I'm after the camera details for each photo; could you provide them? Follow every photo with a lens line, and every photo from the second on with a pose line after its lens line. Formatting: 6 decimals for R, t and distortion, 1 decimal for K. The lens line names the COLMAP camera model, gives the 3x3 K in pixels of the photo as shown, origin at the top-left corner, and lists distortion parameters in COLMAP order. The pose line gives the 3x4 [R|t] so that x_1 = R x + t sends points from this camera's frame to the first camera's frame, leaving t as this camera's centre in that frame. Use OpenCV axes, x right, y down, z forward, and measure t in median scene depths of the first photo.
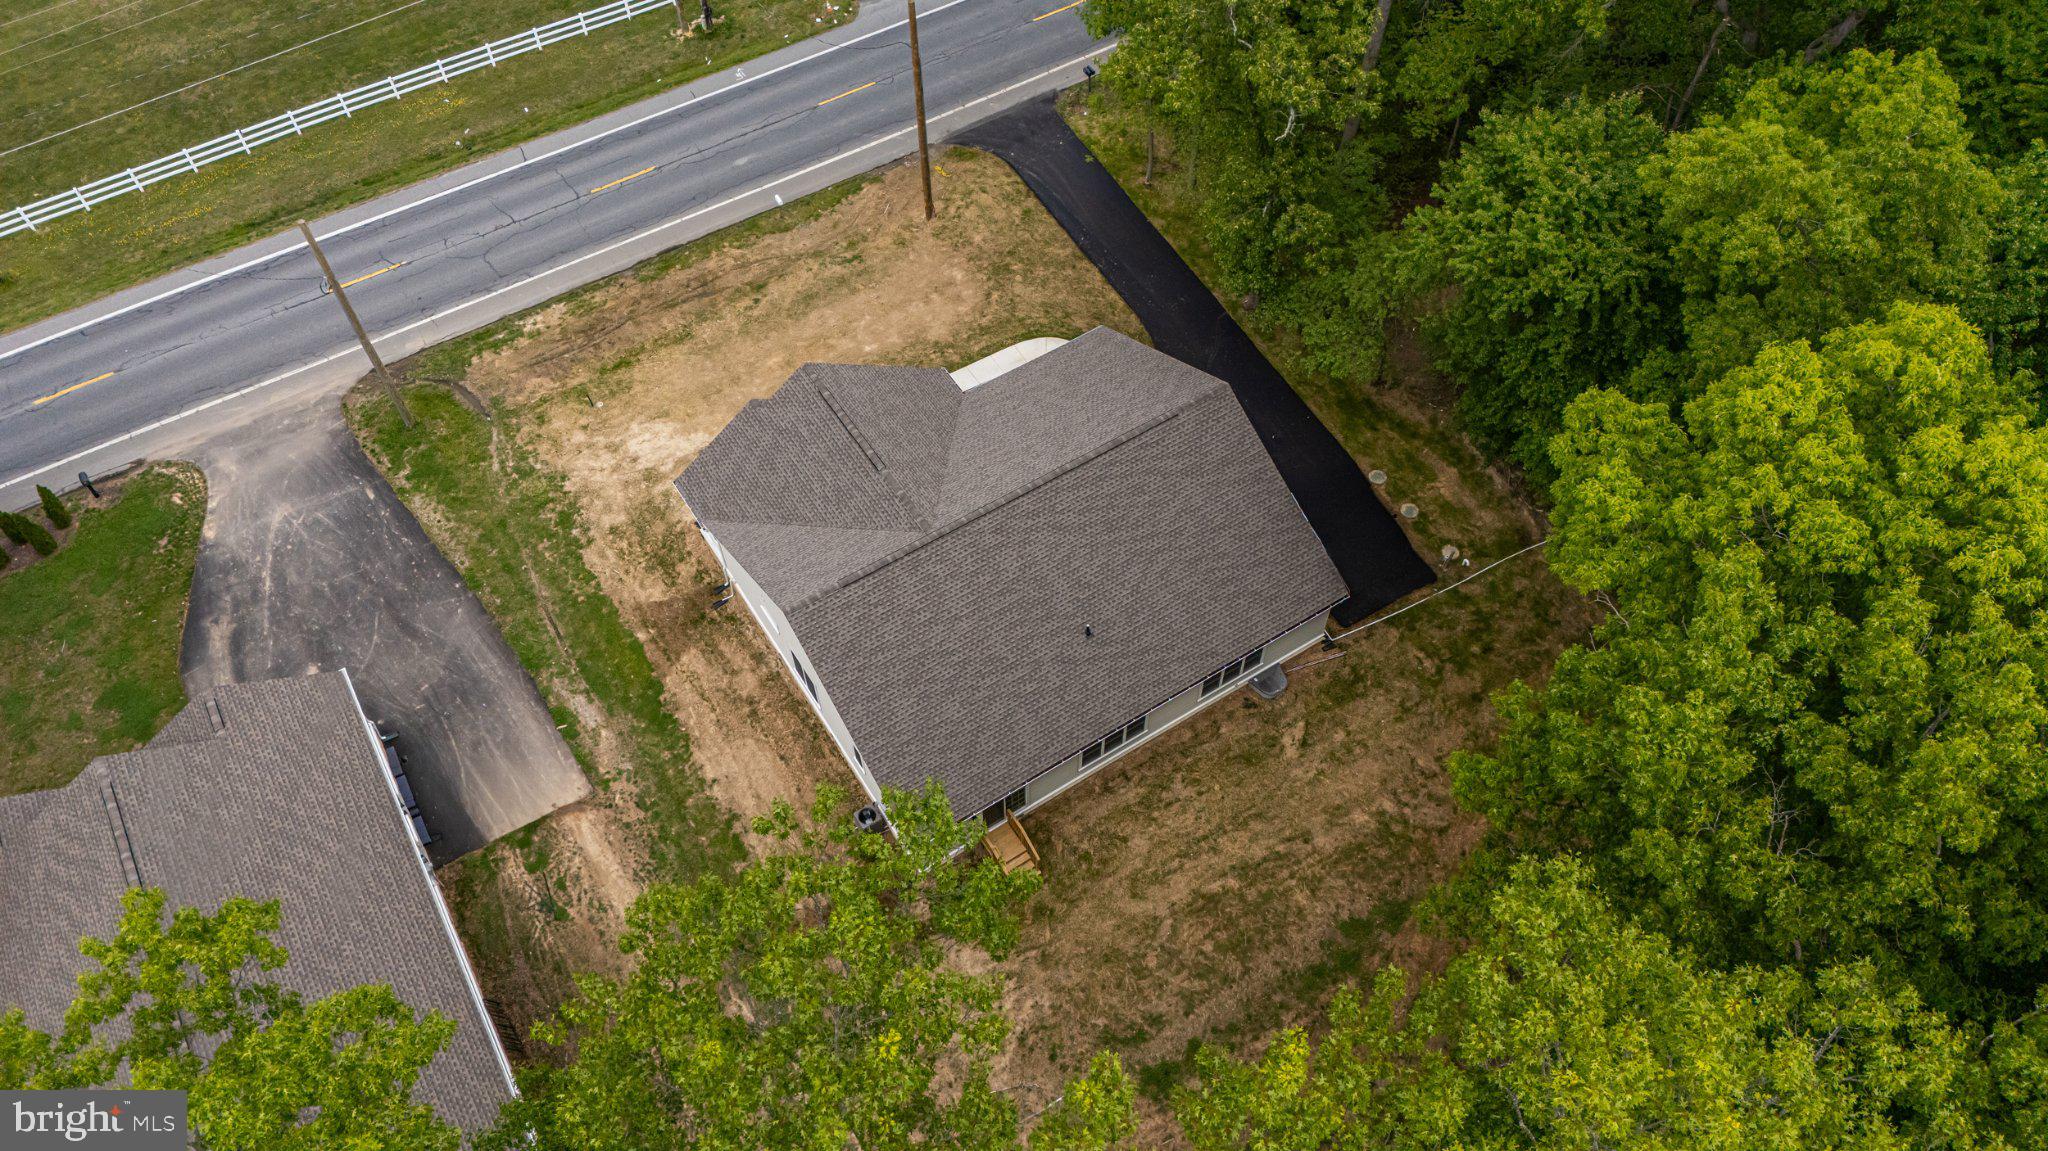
lens RADIAL K [[1507.0, 0, 1031.2], [0, 1507.0, 573.4], [0, 0, 1]] dist [0.069178, -0.049847]
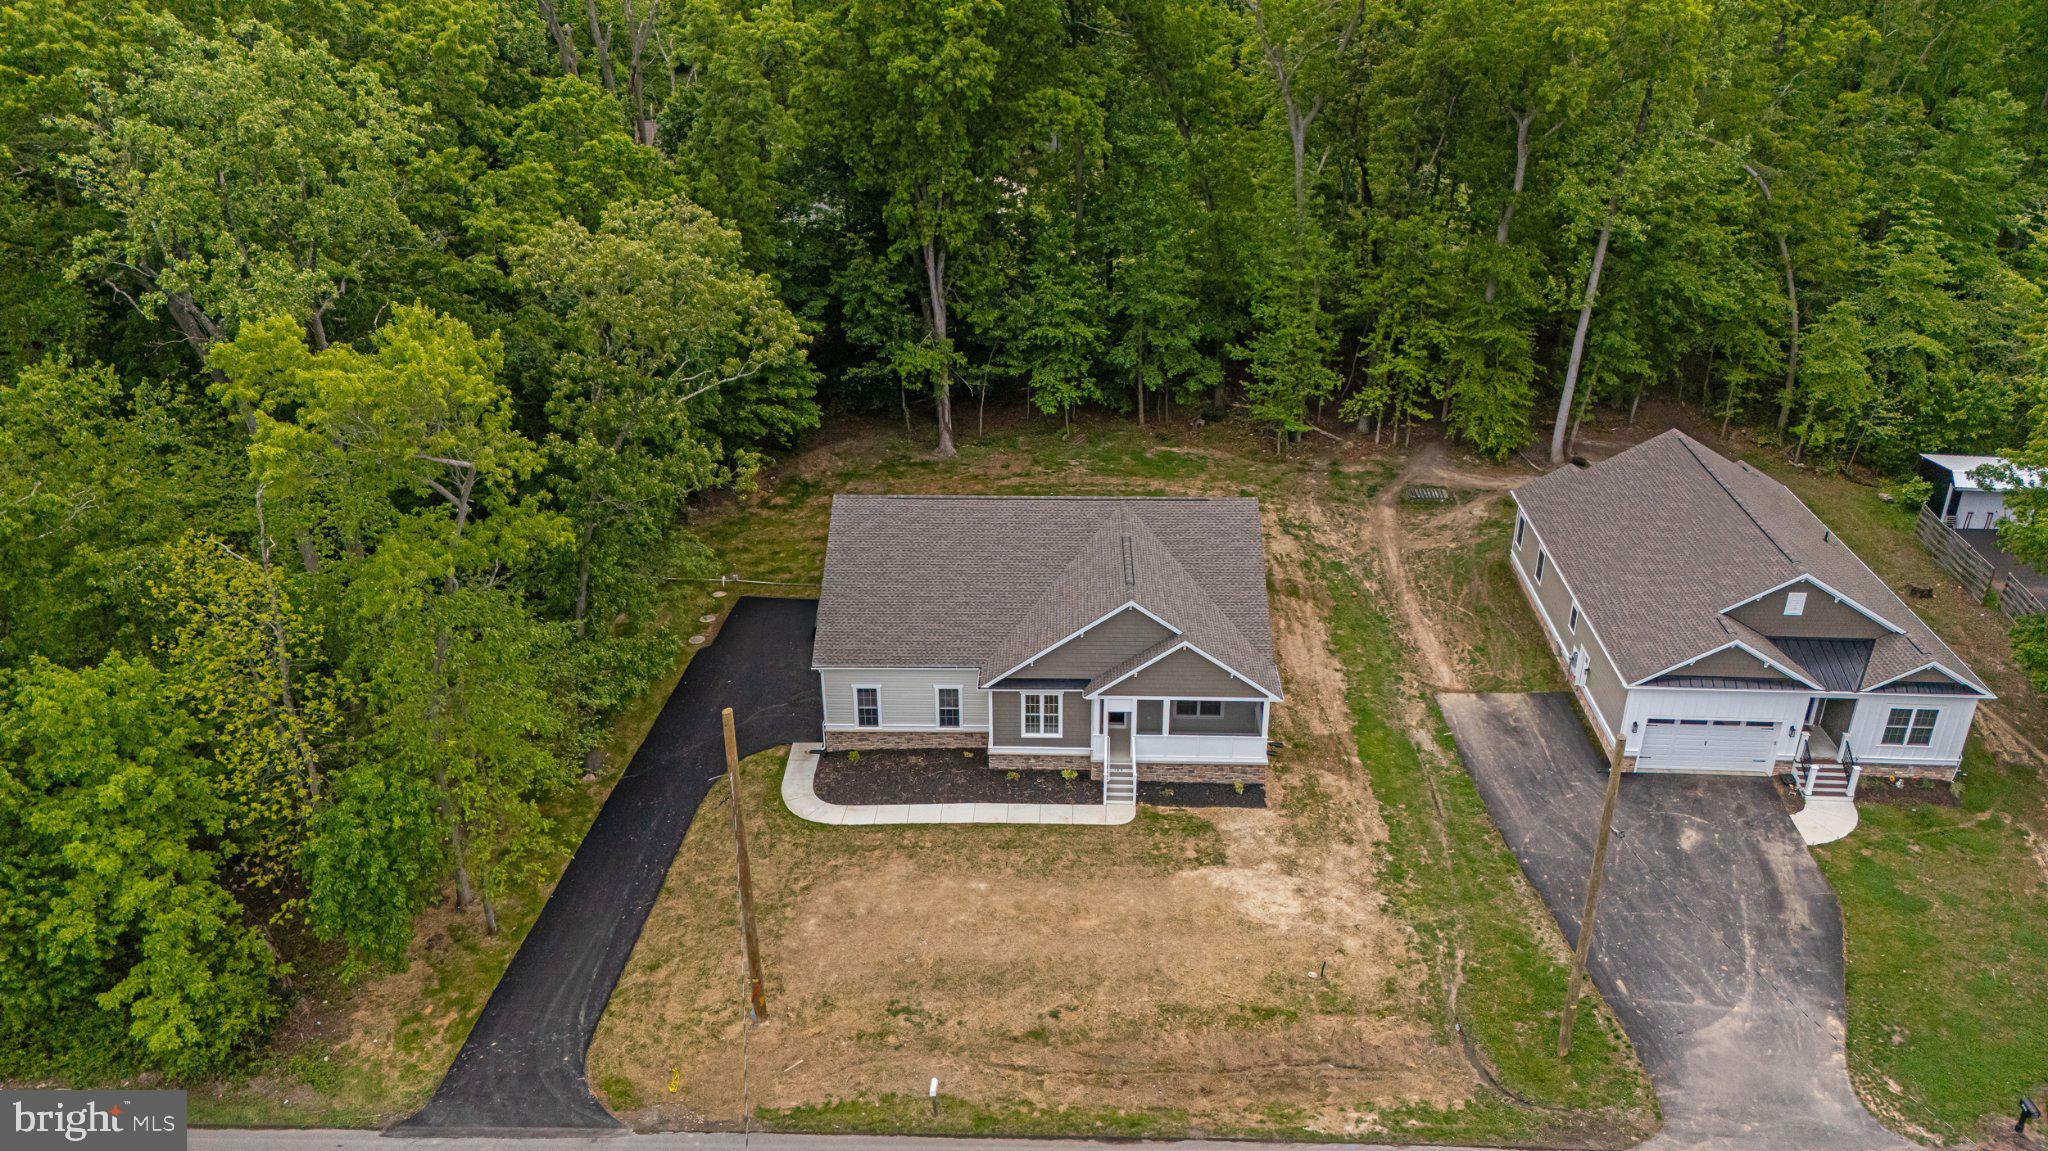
lens RADIAL K [[1507.0, 0, 1026.4], [0, 1507.0, 538.0], [0, 0, 1]] dist [0.069178, -0.049847]
pose [[-0.826221, -0.230857, 0.513872, -0.535287], [0.471323, 0.216362, 0.855010, -0.929892], [-0.308567, 0.948627, -0.069954, 0.936284]]
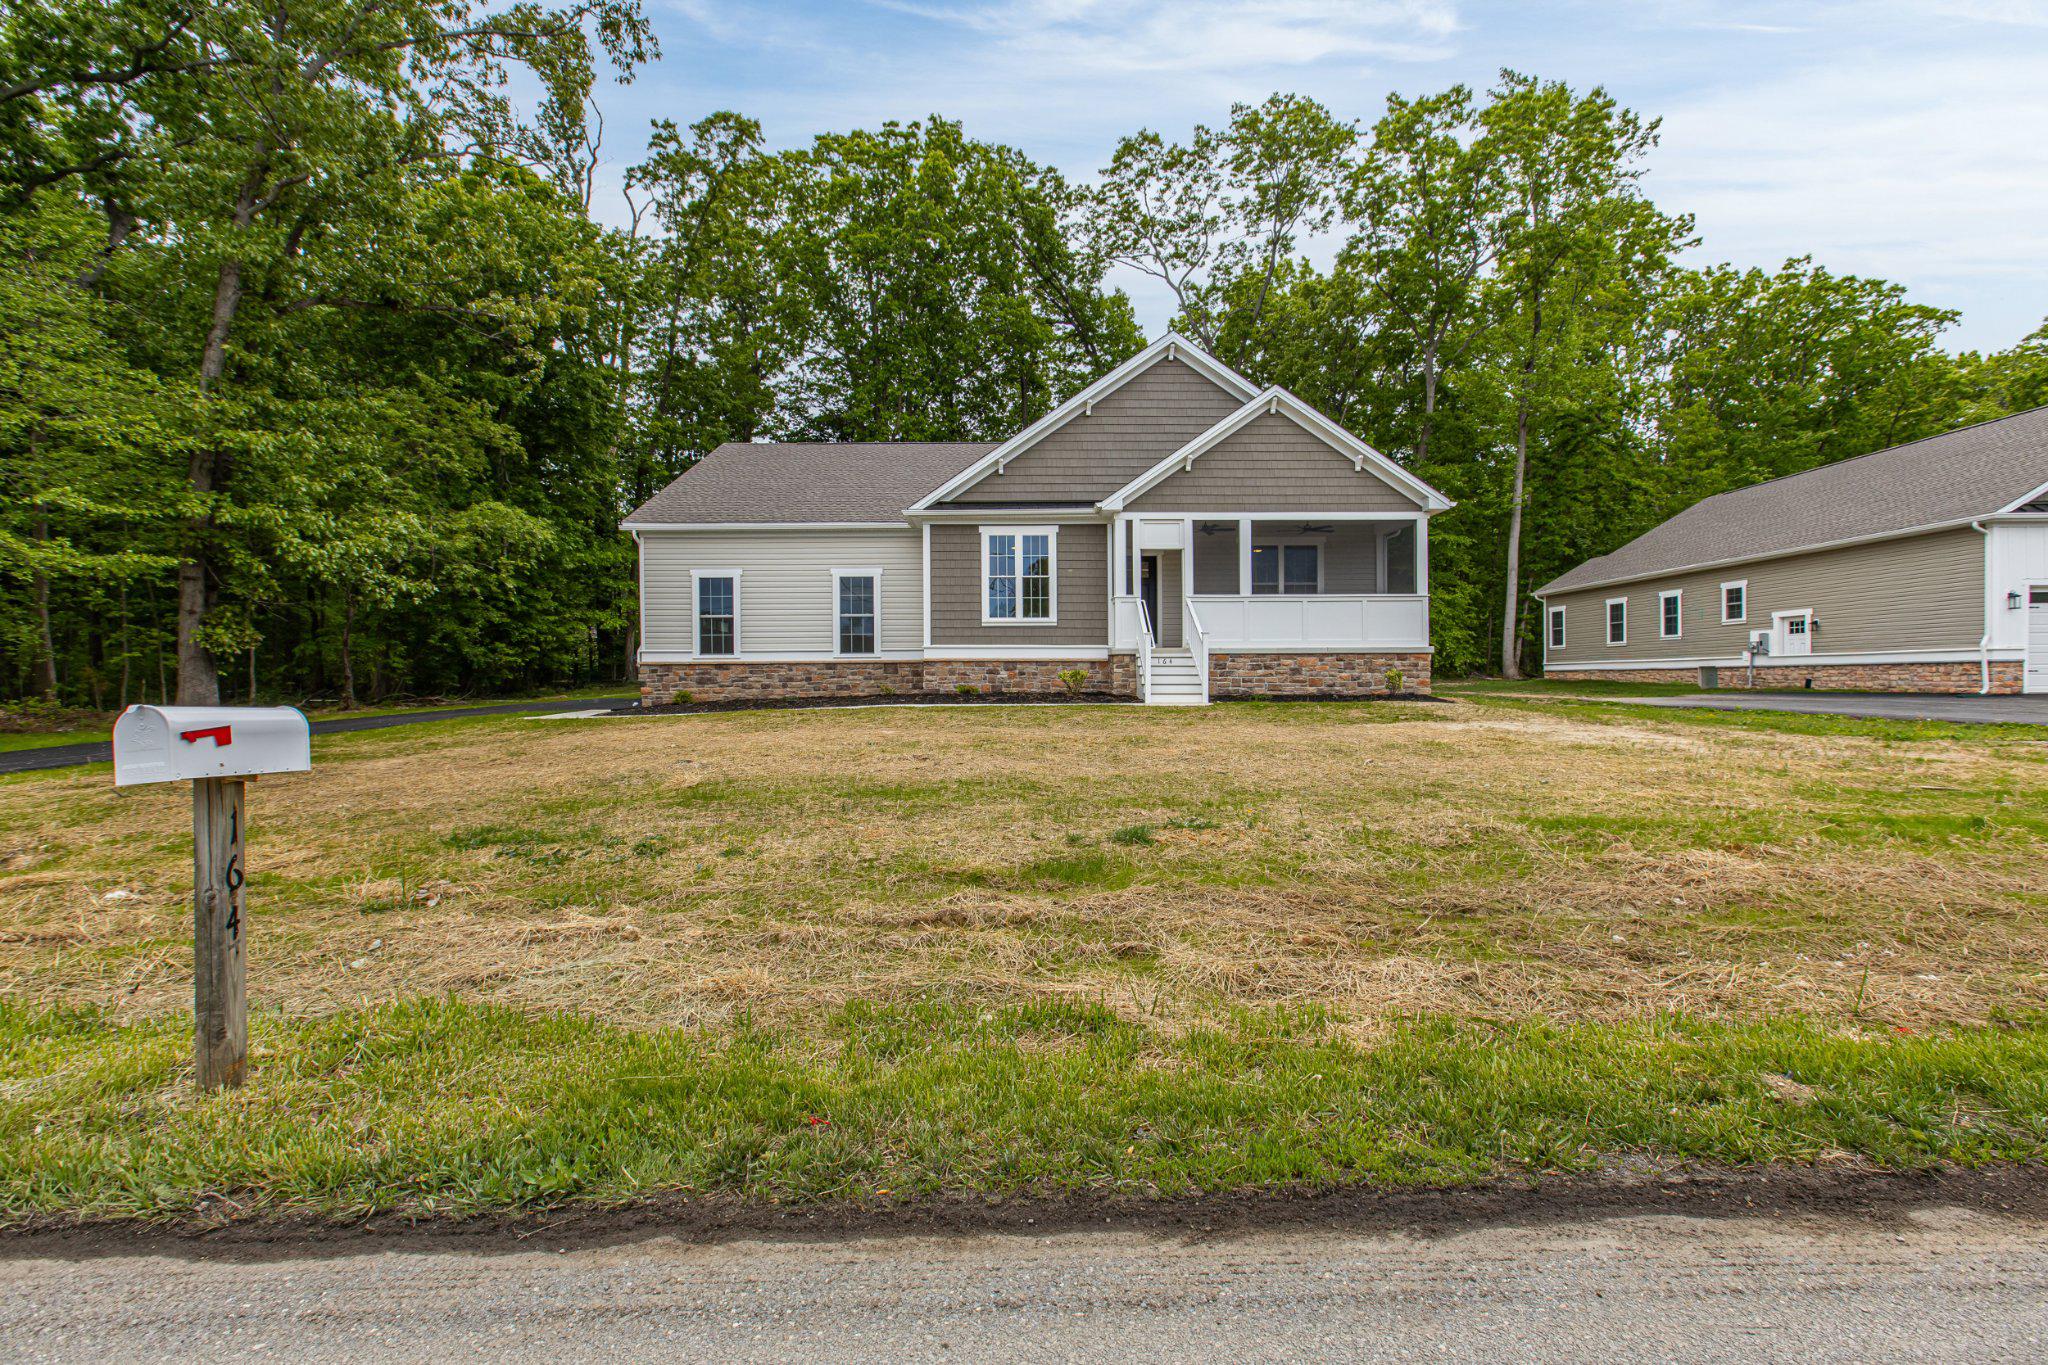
lens RADIAL K [[902.5, 0, 1022.9], [0, 902.5, 675.9], [0, 0, 1]] dist [-0.001420, 0.001449]
pose [[-0.854418, 0.013770, 0.519404, -0.249388], [0.436238, 0.562046, 0.702709, -0.298431], [-0.282253, 0.826991, -0.486229, 1.153063]]
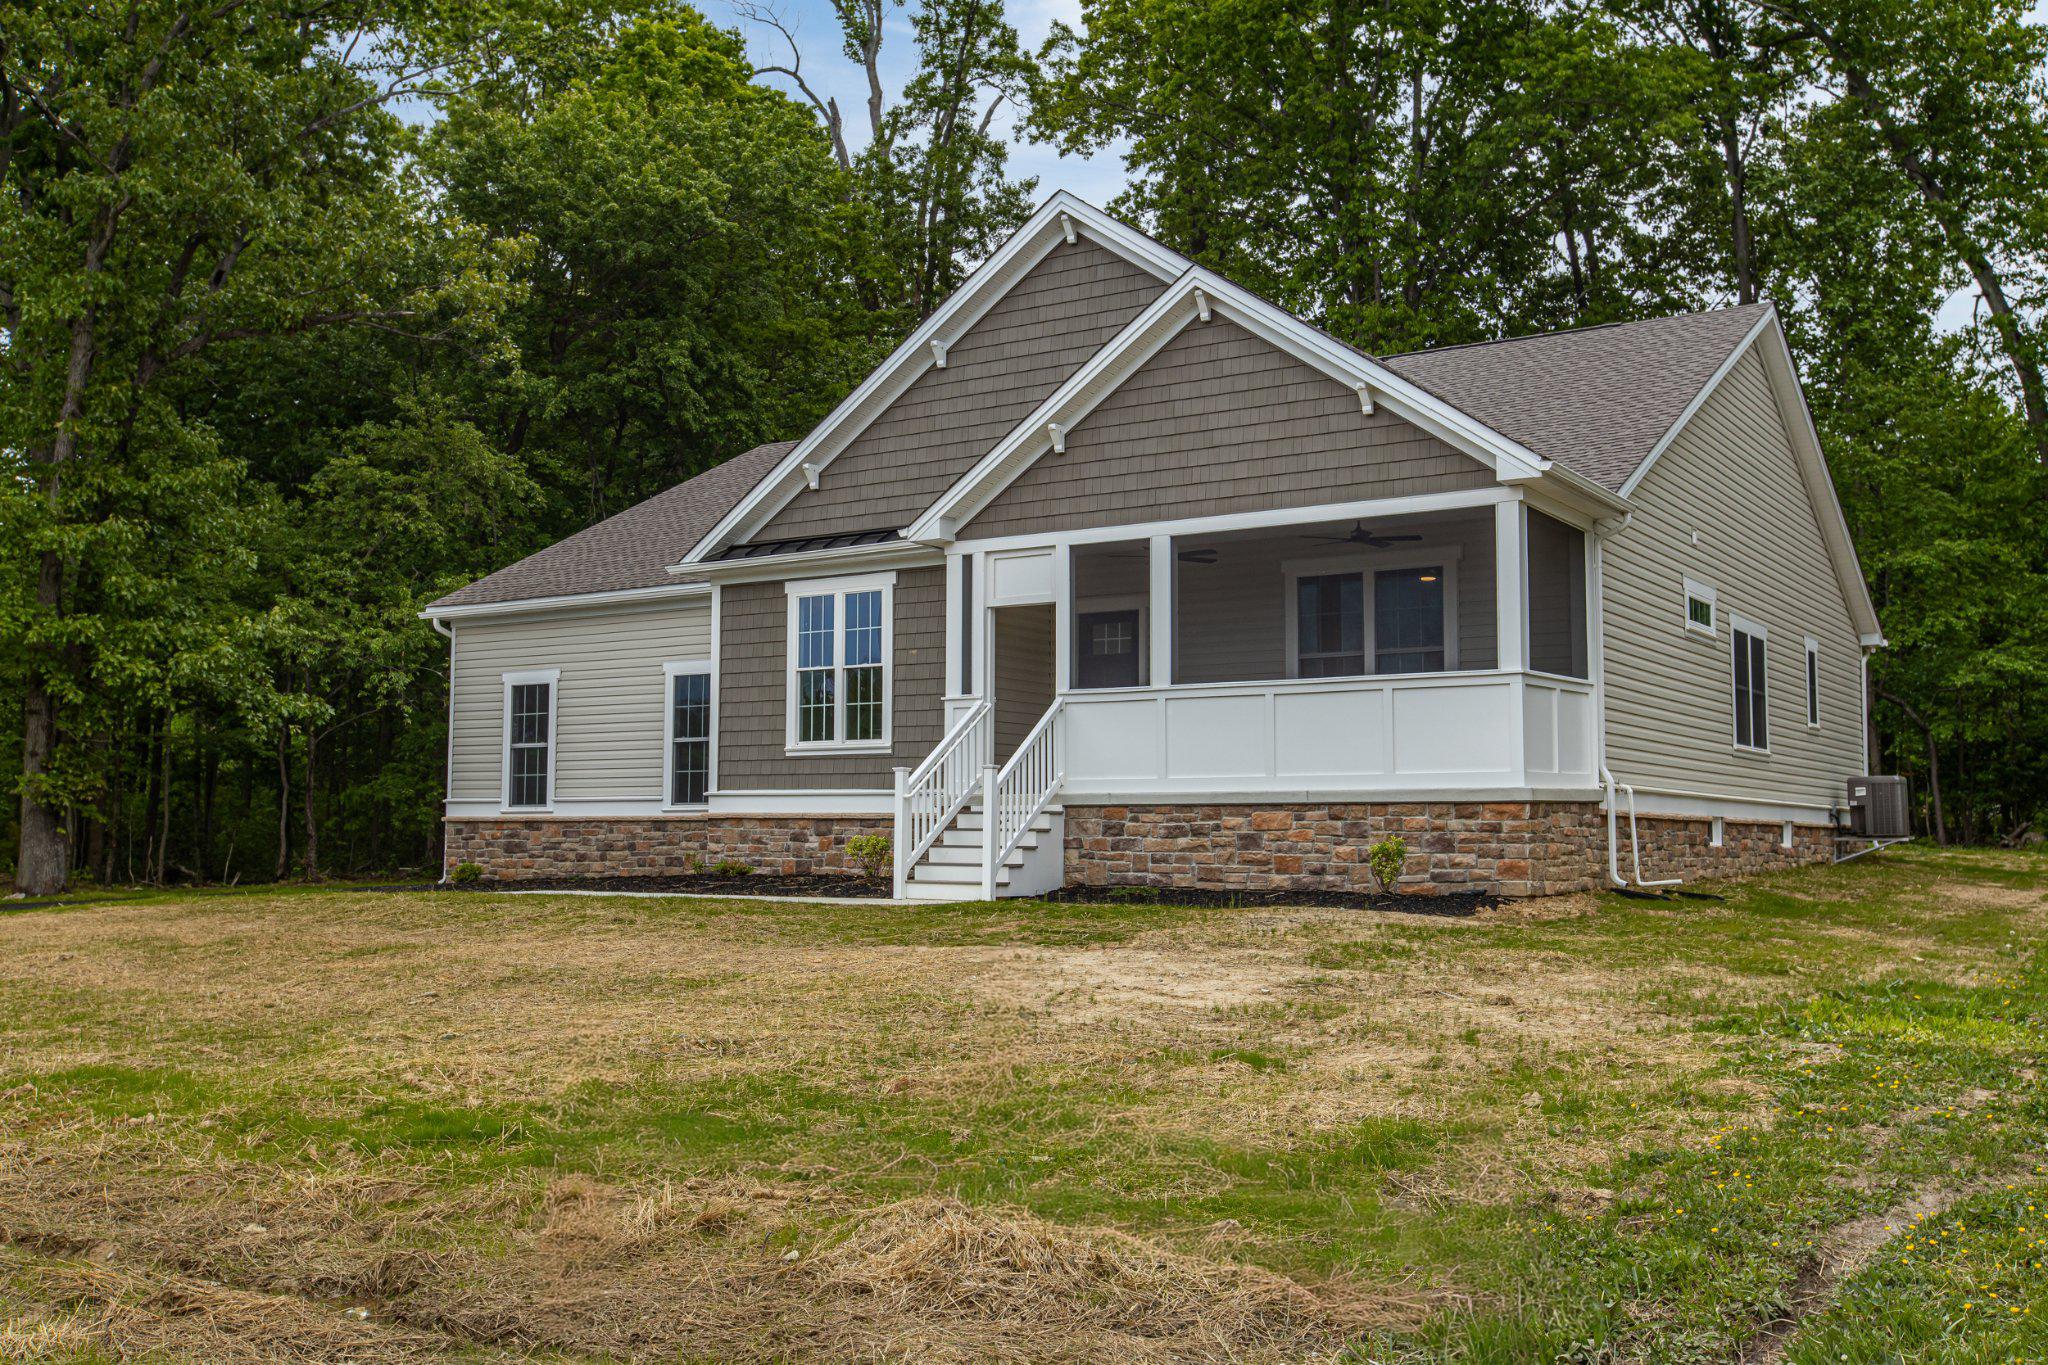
lens RADIAL K [[1961.1, 0, 1003.1], [0, 1961.1, 692.9], [0, 0, 1]] dist [-0.010788, 0.000000]
pose [[-0.404316, 0.075672, 0.911484, -0.446007], [0.755020, 0.590078, 0.285923, -0.179585], [-0.516210, 0.803792, -0.295711, 1.072462]]
